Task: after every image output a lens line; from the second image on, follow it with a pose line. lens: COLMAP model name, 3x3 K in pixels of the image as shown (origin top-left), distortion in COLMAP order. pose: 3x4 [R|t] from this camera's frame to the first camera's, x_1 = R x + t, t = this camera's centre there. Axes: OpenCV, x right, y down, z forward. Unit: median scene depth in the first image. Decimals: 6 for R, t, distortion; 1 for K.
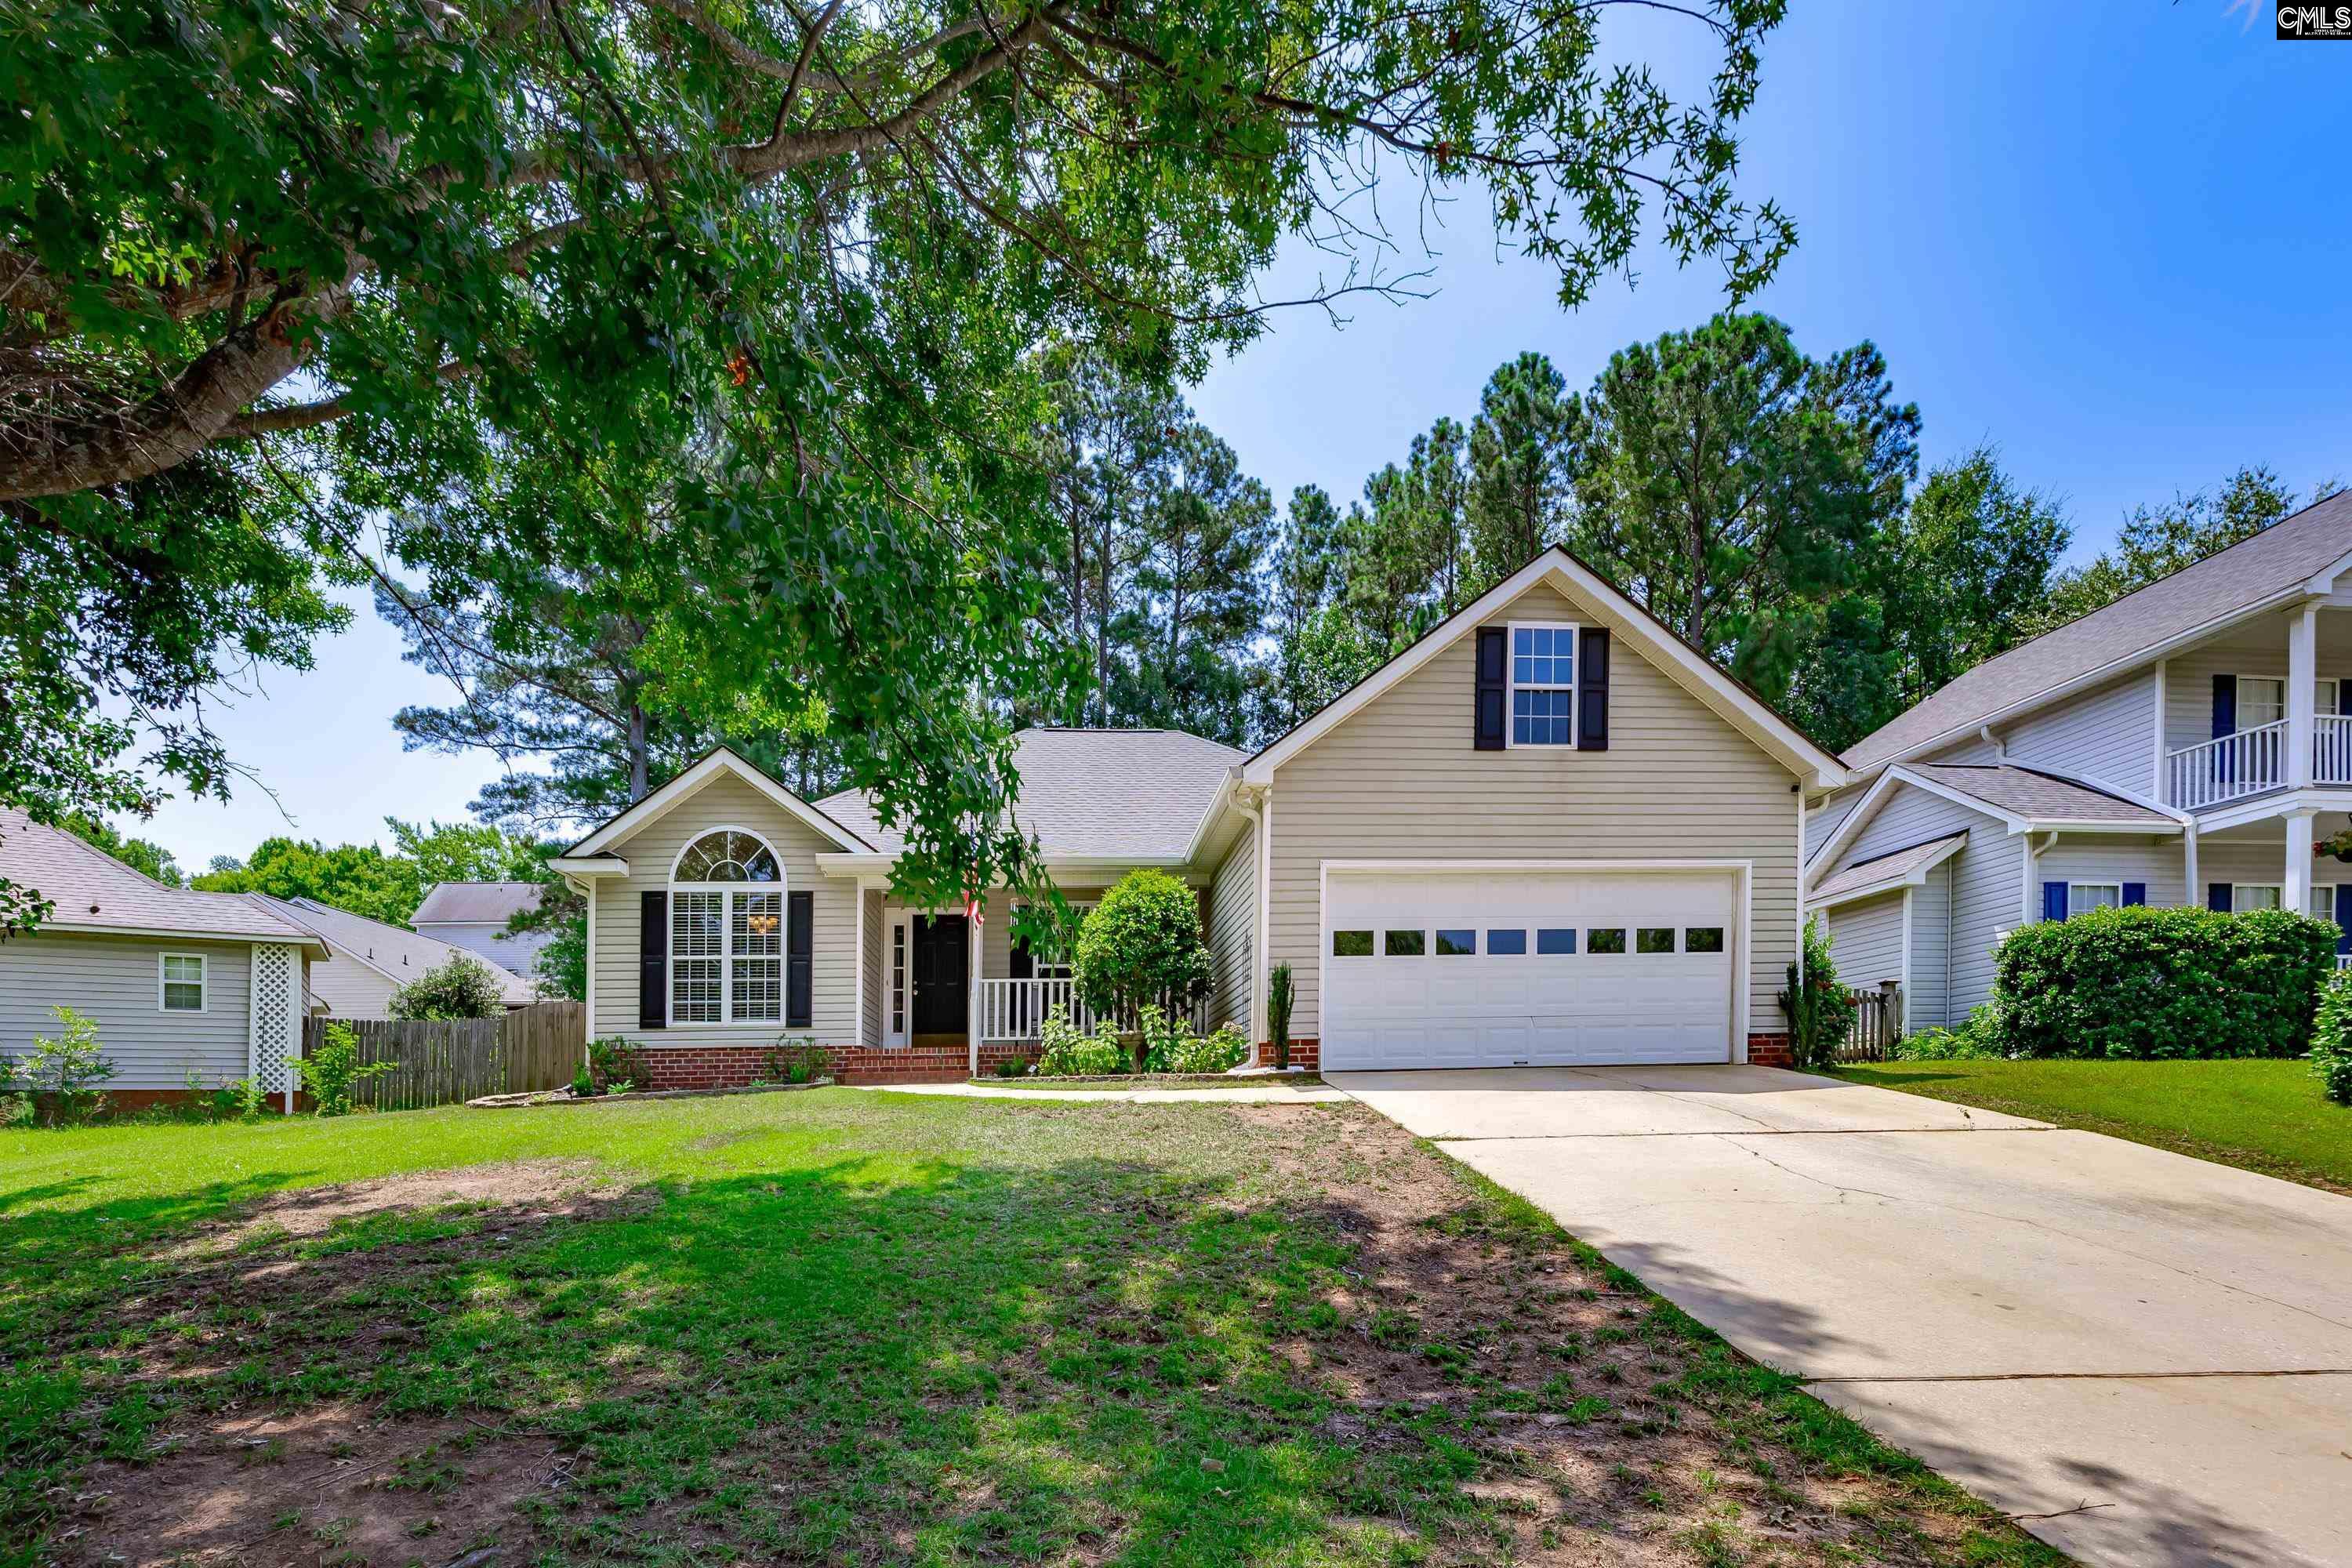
lens RADIAL K [[1069.4, 0, 1183.7], [0, 1069.4, 788.9], [0, 0, 1]] dist [-0.018488, -0.000026]
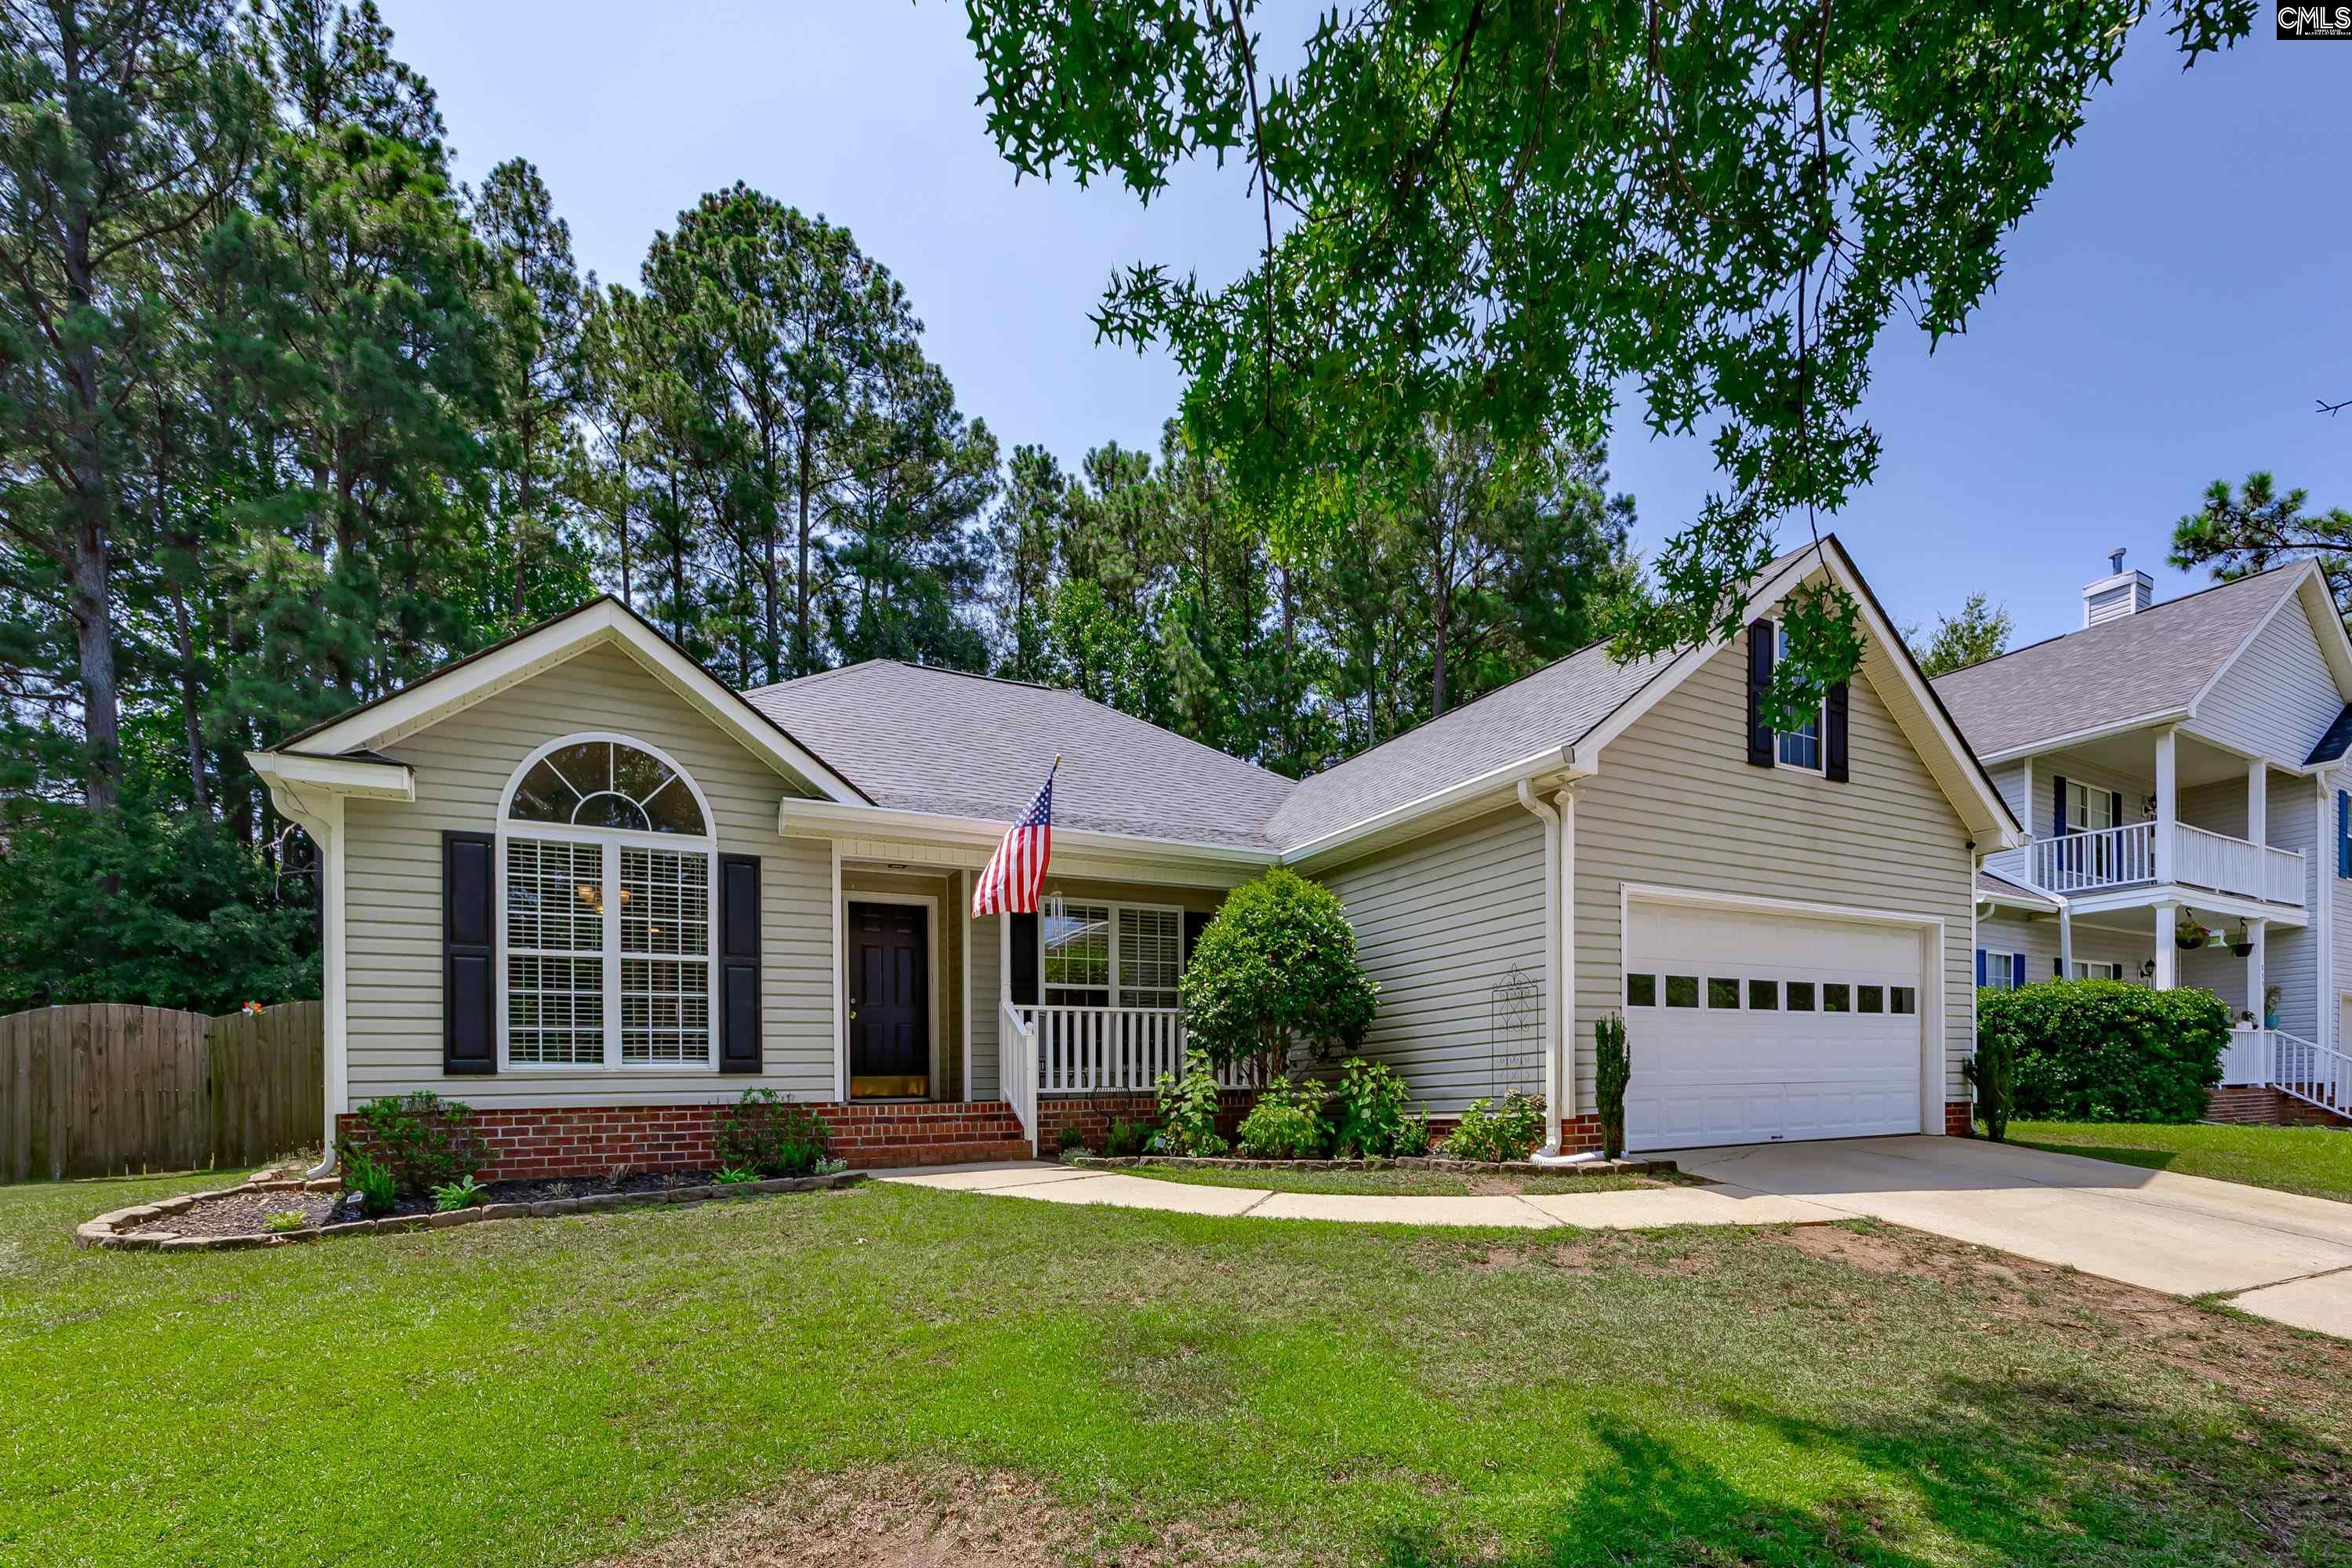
lens RADIAL K [[1078.4, 0, 1181.4], [0, 1078.4, 821.5], [0, 0, 1]] dist [-0.013048, 0.000062]
pose [[0.914380, 0.100674, 0.392141, -0.380757], [-0.114508, 0.993350, 0.011983, 0.040076], [-0.388327, -0.055860, 0.919827, 0.326500]]
